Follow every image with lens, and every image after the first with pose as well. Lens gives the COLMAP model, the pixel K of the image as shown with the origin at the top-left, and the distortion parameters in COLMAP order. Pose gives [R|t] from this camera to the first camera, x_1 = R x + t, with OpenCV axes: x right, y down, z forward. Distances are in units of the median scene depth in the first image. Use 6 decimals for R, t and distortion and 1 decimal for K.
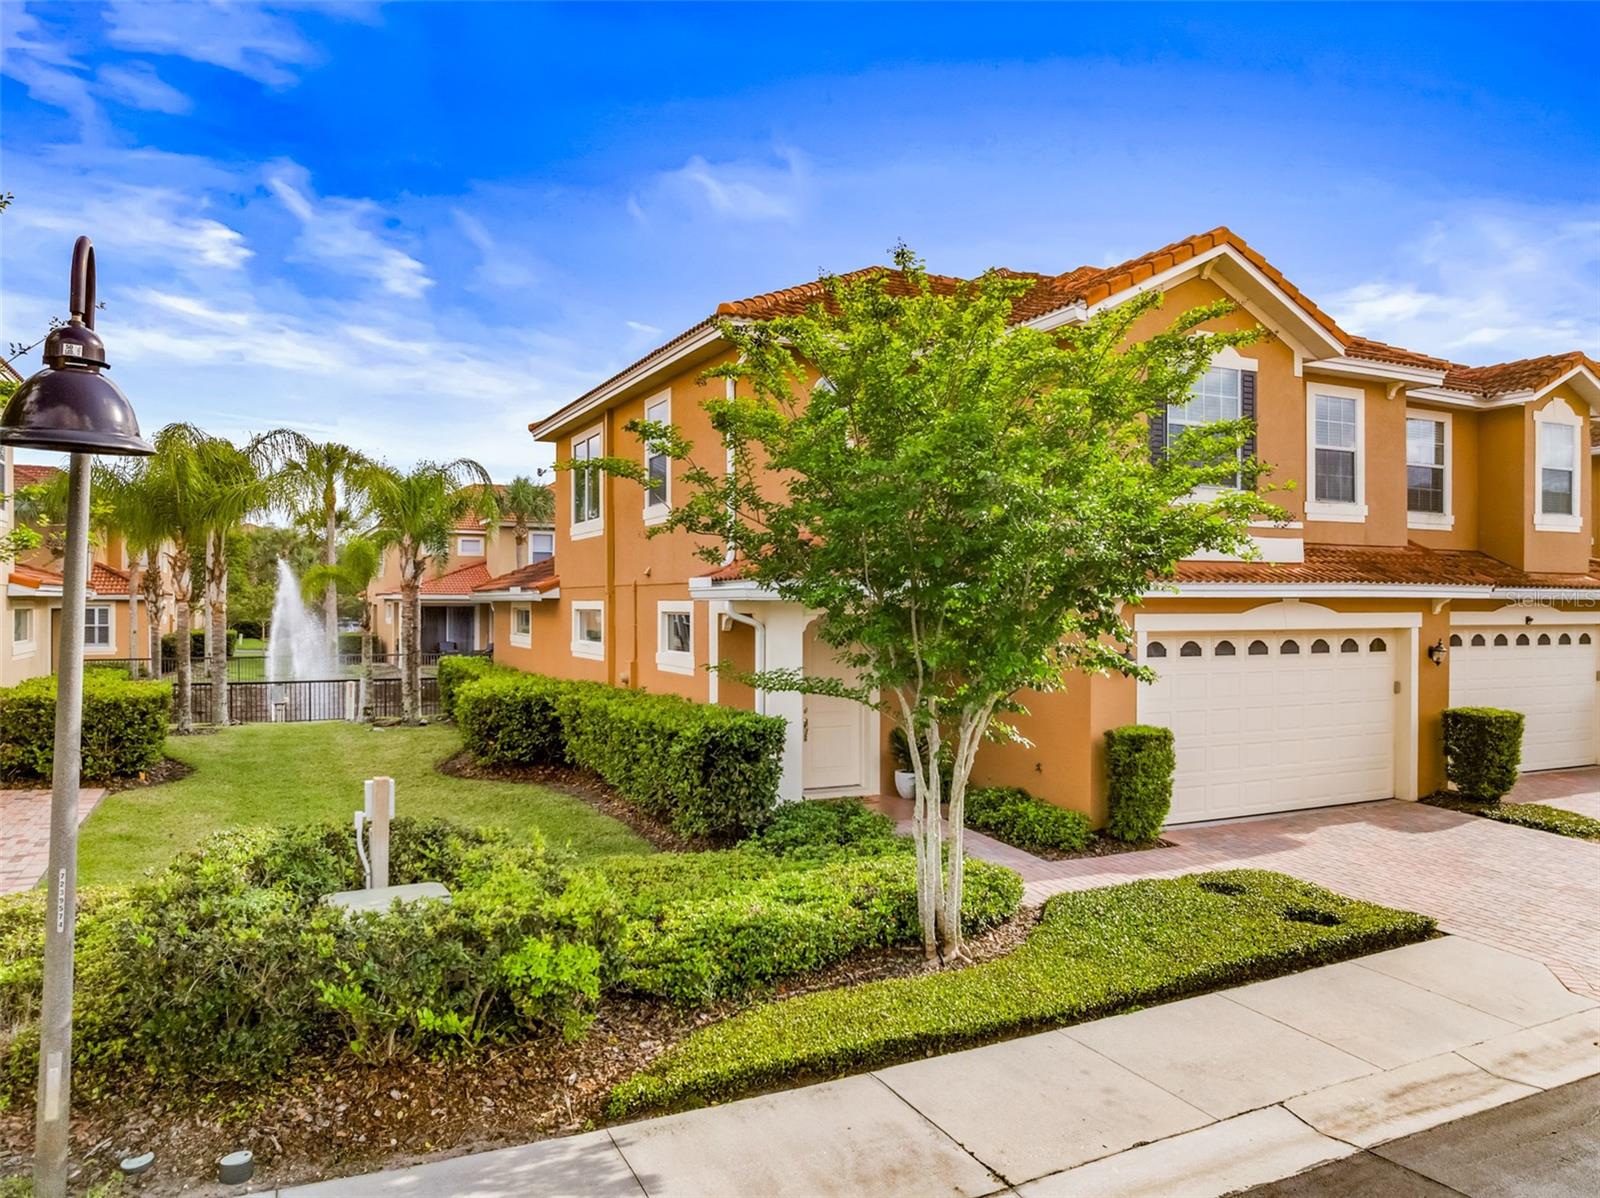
lens RADIAL K [[1144.9, 0, 816.1], [0, 1144.9, 612.5], [0, 0, 1]] dist [-0.047890, 0.014045]
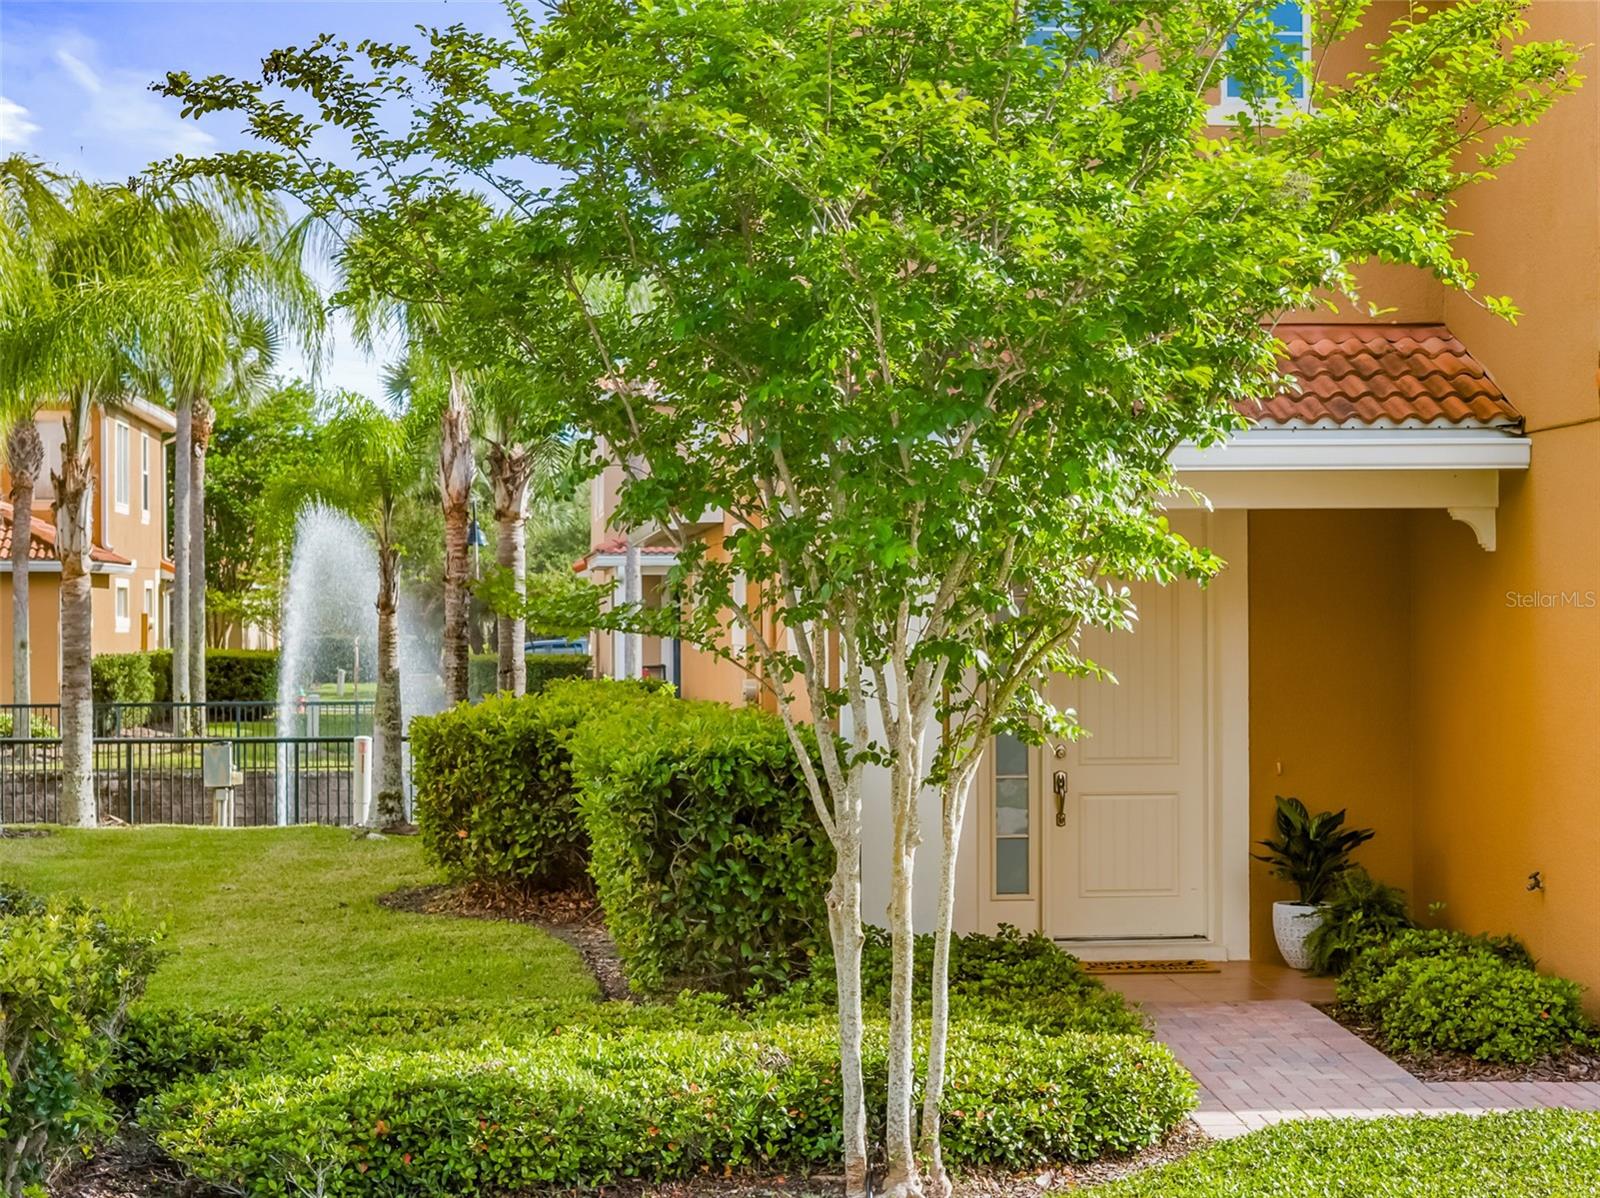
lens RADIAL K [[3251.7, 0, 796.9], [0, 3251.7, 600.2], [0, 0, 1]] dist [-0.091914, 0.000000]
pose [[0.932811, -0.008801, -0.360258, 0.348675], [0.005055, 0.999923, -0.011338, 0.045380], [0.360330, 0.008755, 0.932784, -0.158077]]
